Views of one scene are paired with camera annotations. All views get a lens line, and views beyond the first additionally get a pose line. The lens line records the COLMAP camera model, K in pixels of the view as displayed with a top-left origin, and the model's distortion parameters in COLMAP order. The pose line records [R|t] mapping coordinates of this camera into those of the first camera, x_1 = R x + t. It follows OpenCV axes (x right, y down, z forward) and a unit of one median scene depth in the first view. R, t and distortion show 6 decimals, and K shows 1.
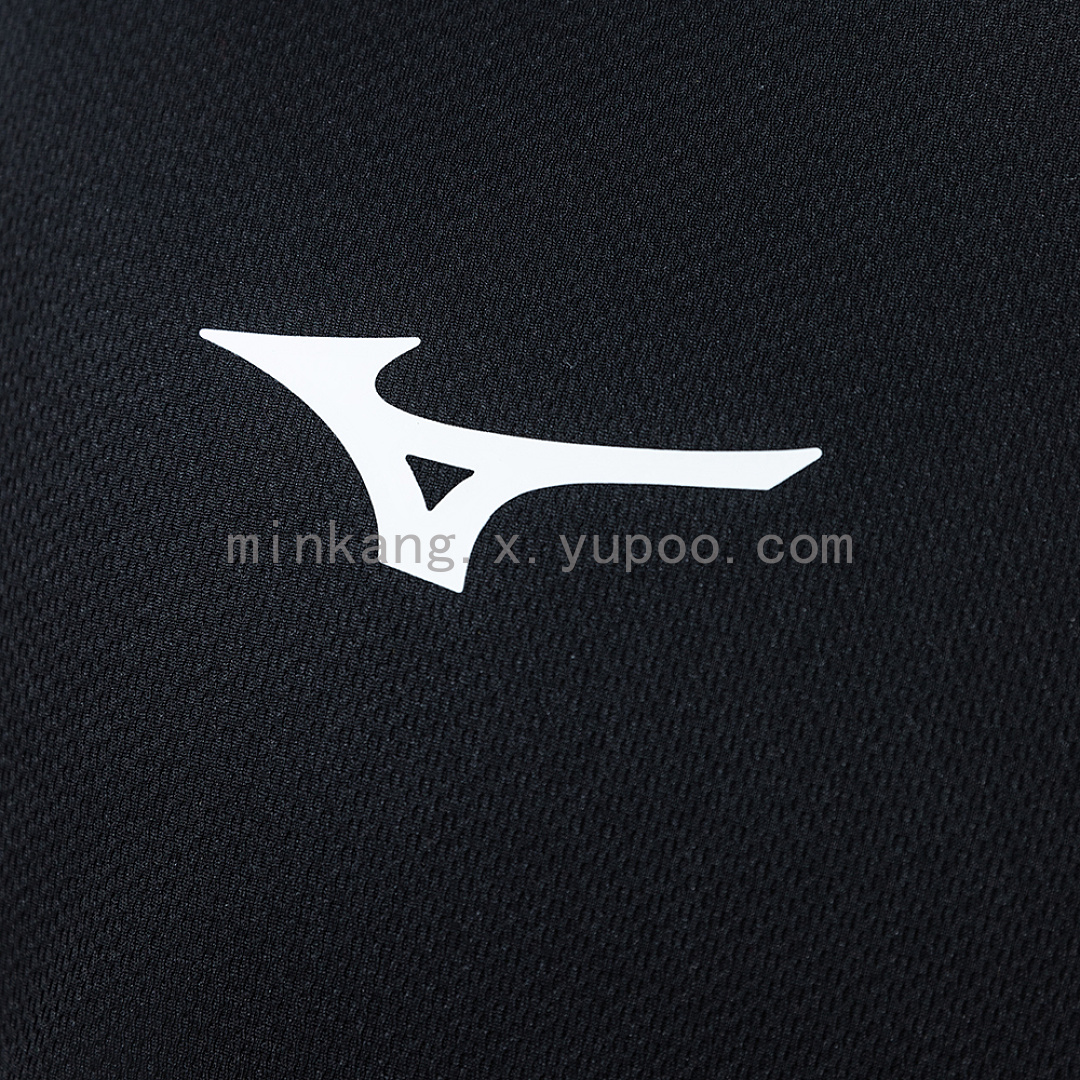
lens RADIAL K [[2253.9, 0, 540.0], [0, 2253.9, 540.0], [0, 0, 1]] dist [-0.034658, -0.044868]
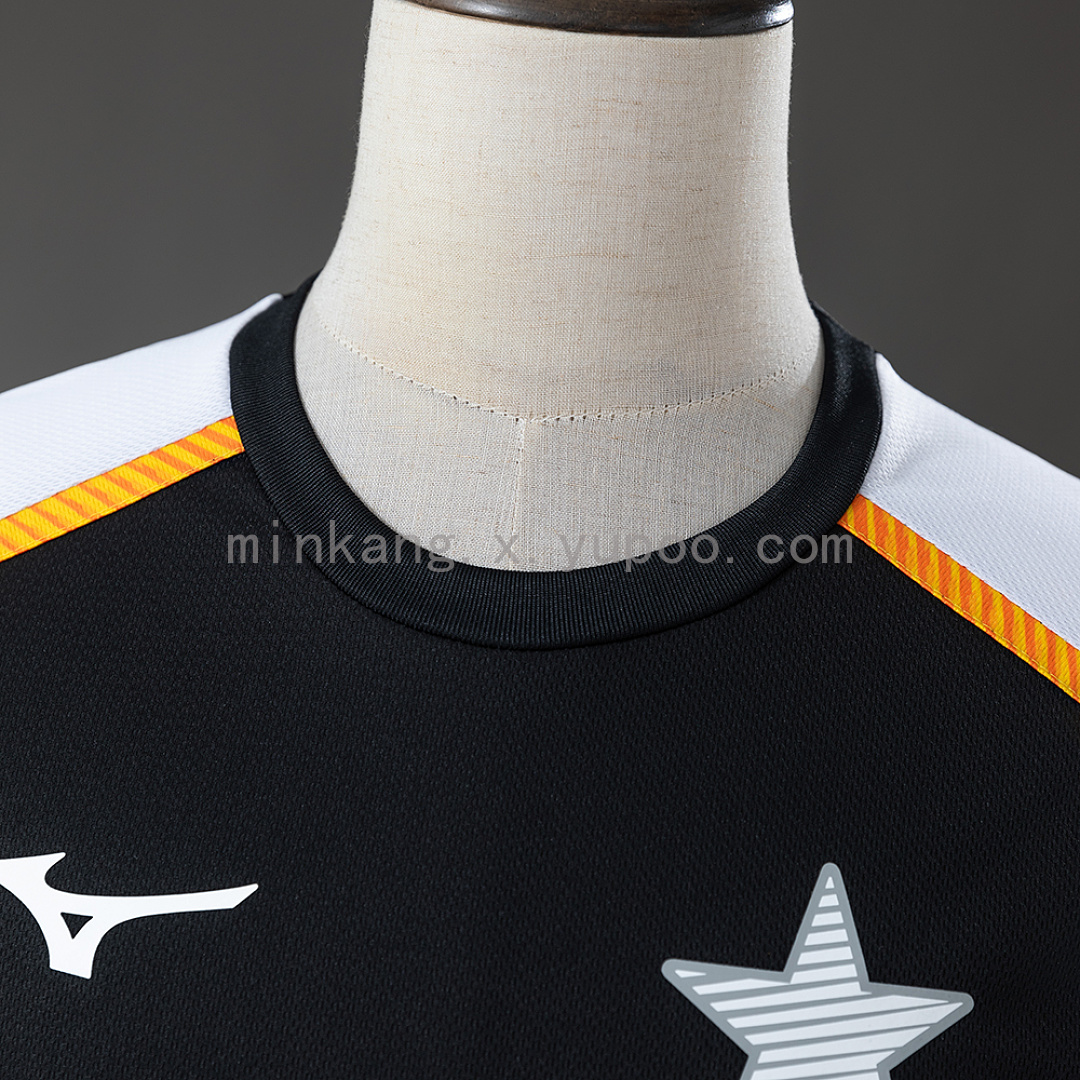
lens RADIAL K [[2284.0, 0, 540.0], [0, 2284.0, 540.0], [0, 0, 1]] dist [-0.014298, -0.073310]
pose [[0.990030, -0.132559, -0.047639, 0.509022], [0.121405, 0.974513, -0.188639, 0.074560], [0.071431, 0.180975, 0.980890, -1.028359]]
